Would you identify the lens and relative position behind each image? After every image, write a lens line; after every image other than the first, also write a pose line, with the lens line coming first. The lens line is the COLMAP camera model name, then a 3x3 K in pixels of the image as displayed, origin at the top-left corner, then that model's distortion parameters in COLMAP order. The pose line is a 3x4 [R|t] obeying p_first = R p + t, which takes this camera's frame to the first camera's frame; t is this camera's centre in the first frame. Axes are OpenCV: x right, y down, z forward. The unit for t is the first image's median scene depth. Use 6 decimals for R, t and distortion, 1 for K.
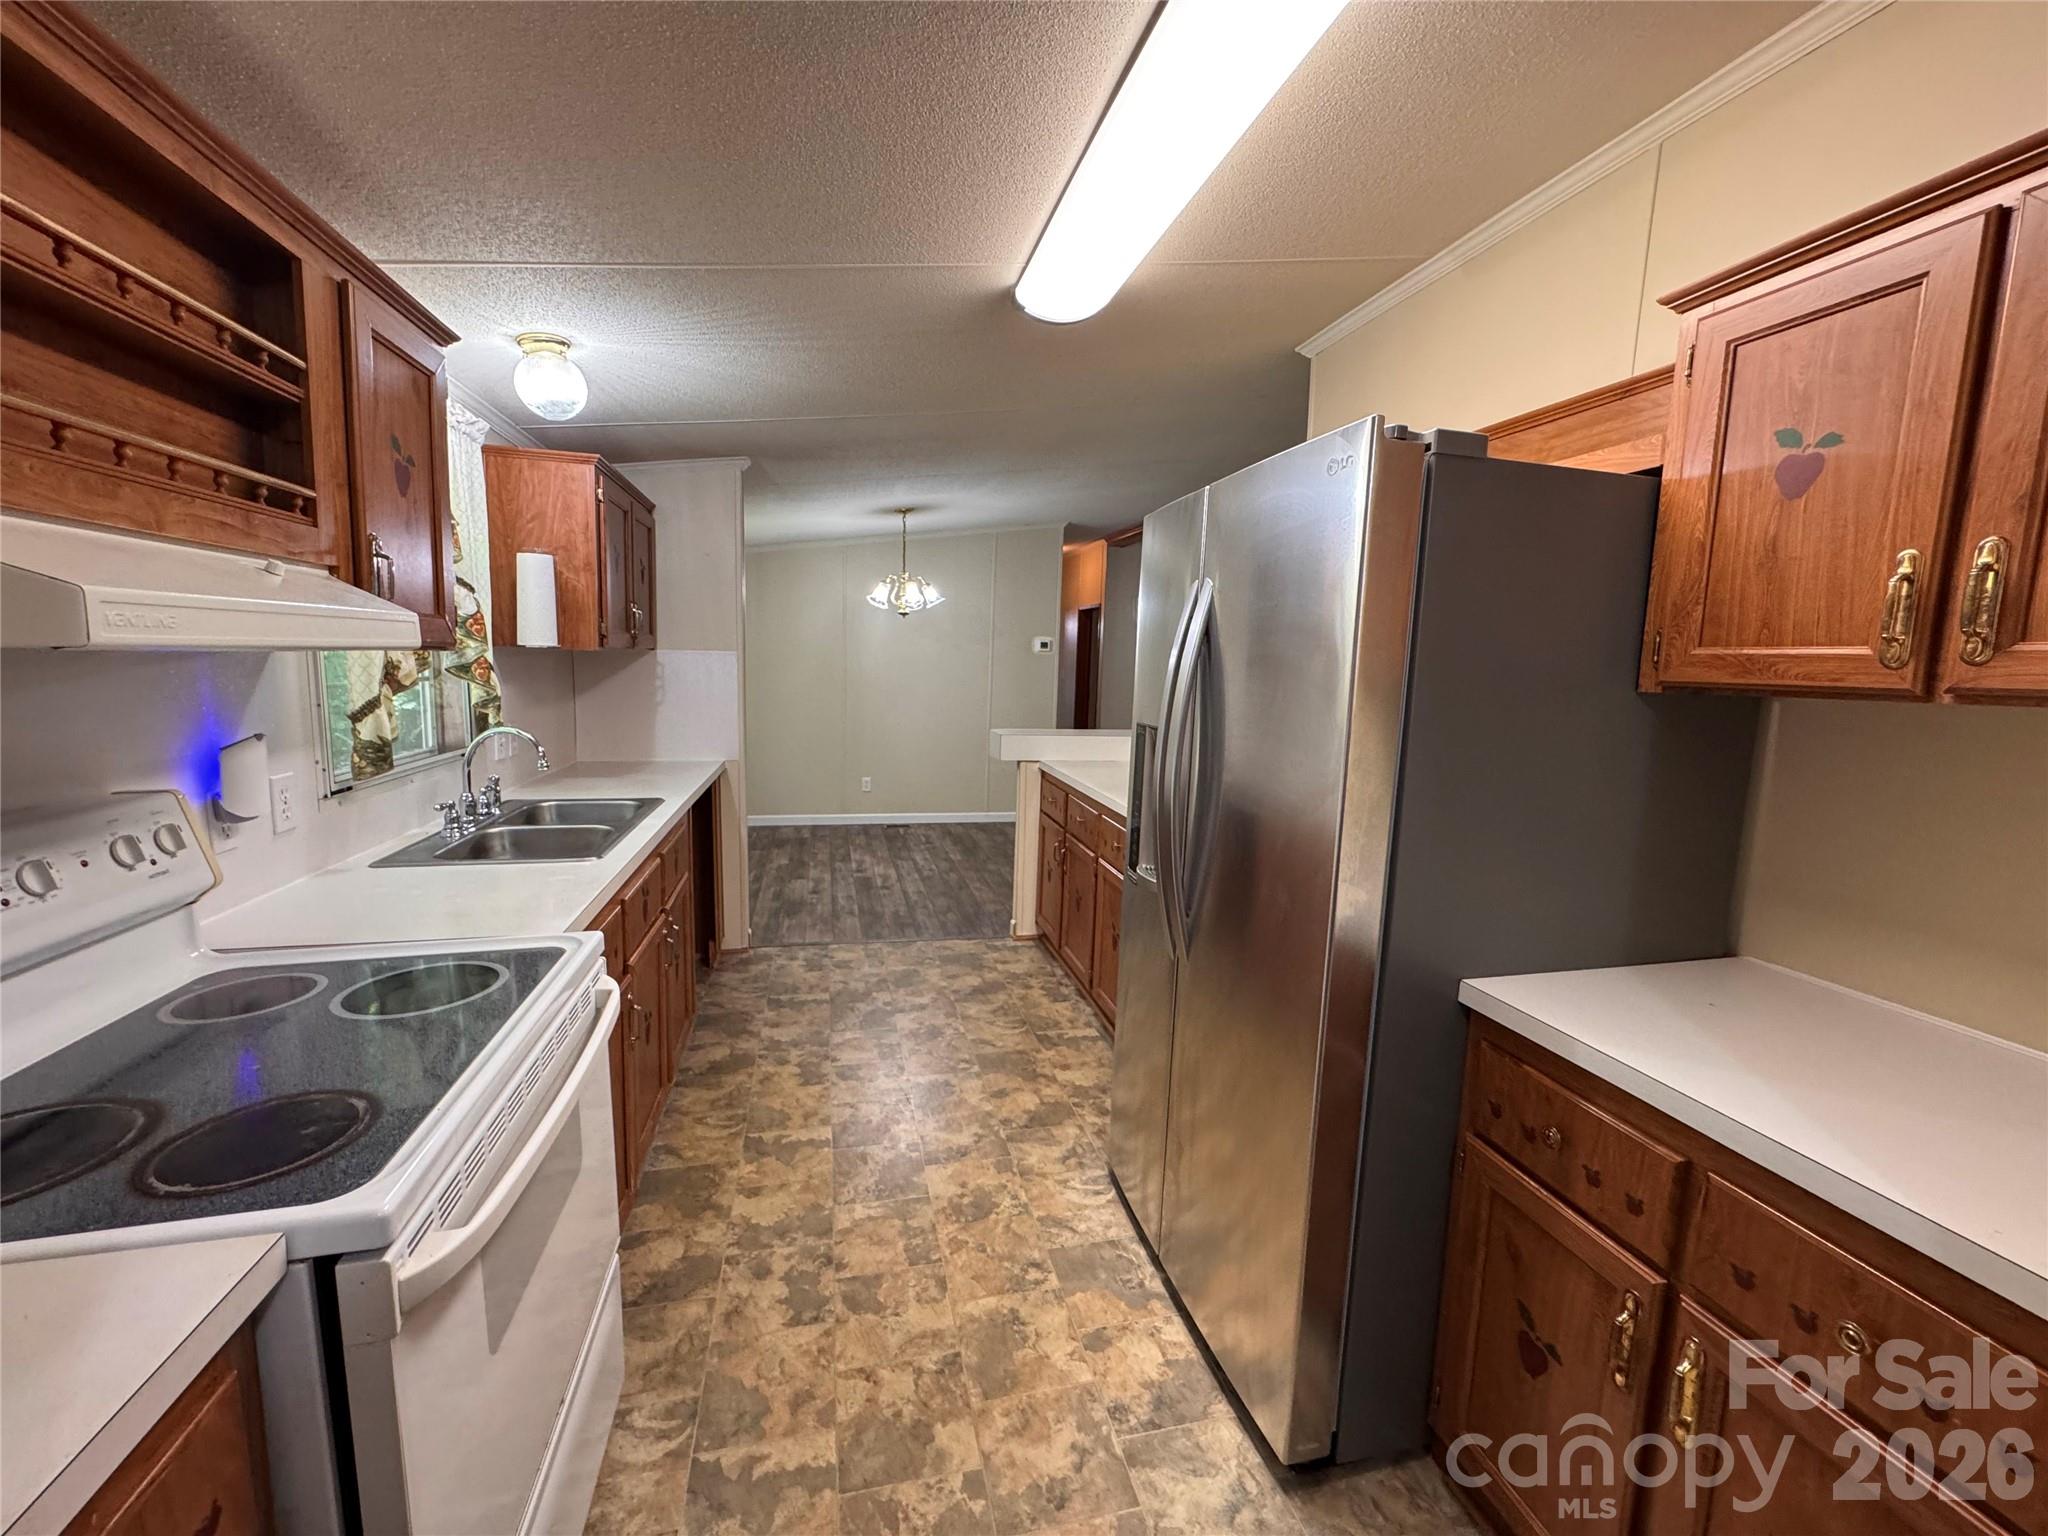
lens RADIAL K [[821.1, 0, 1020.2], [0, 821.1, 766.5], [0, 0, 1]] dist [0.000029, -0.000027]
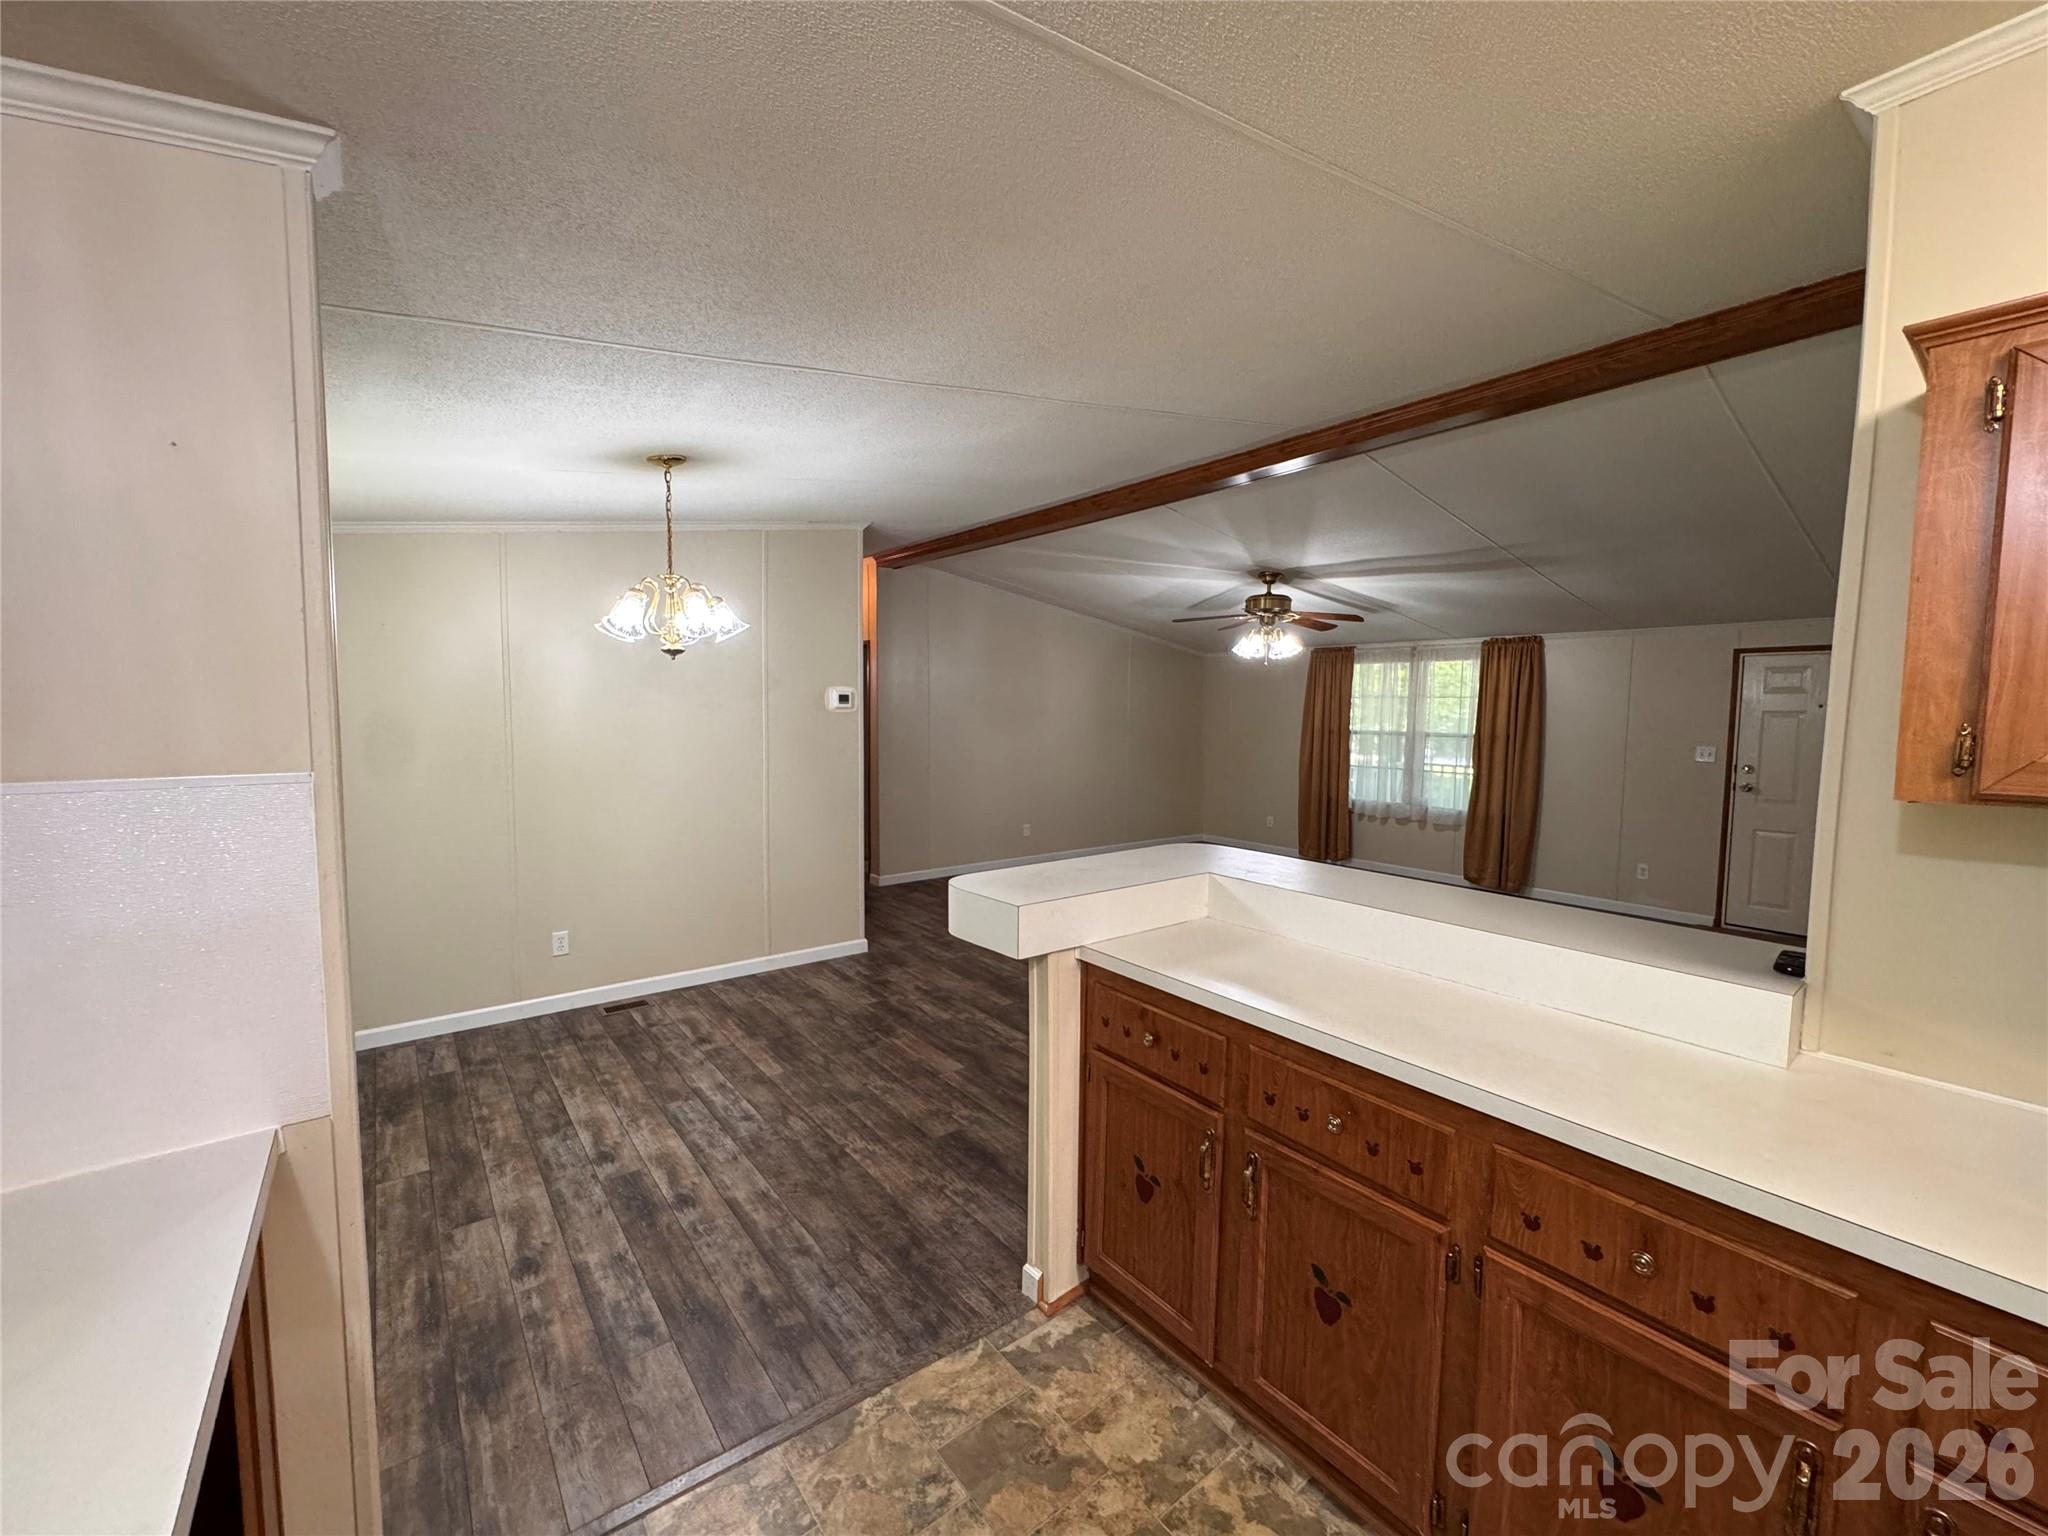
lens RADIAL K [[821.1, 0, 1024.3], [0, 821.1, 765.6], [0, 0, 1]] dist [0.000029, -0.000027]
pose [[0.907497, -0.050251, 0.417042, -0.170556], [0.070536, 0.996951, -0.033362, -0.082385], [-0.414094, 0.059693, 0.908275, 0.447840]]
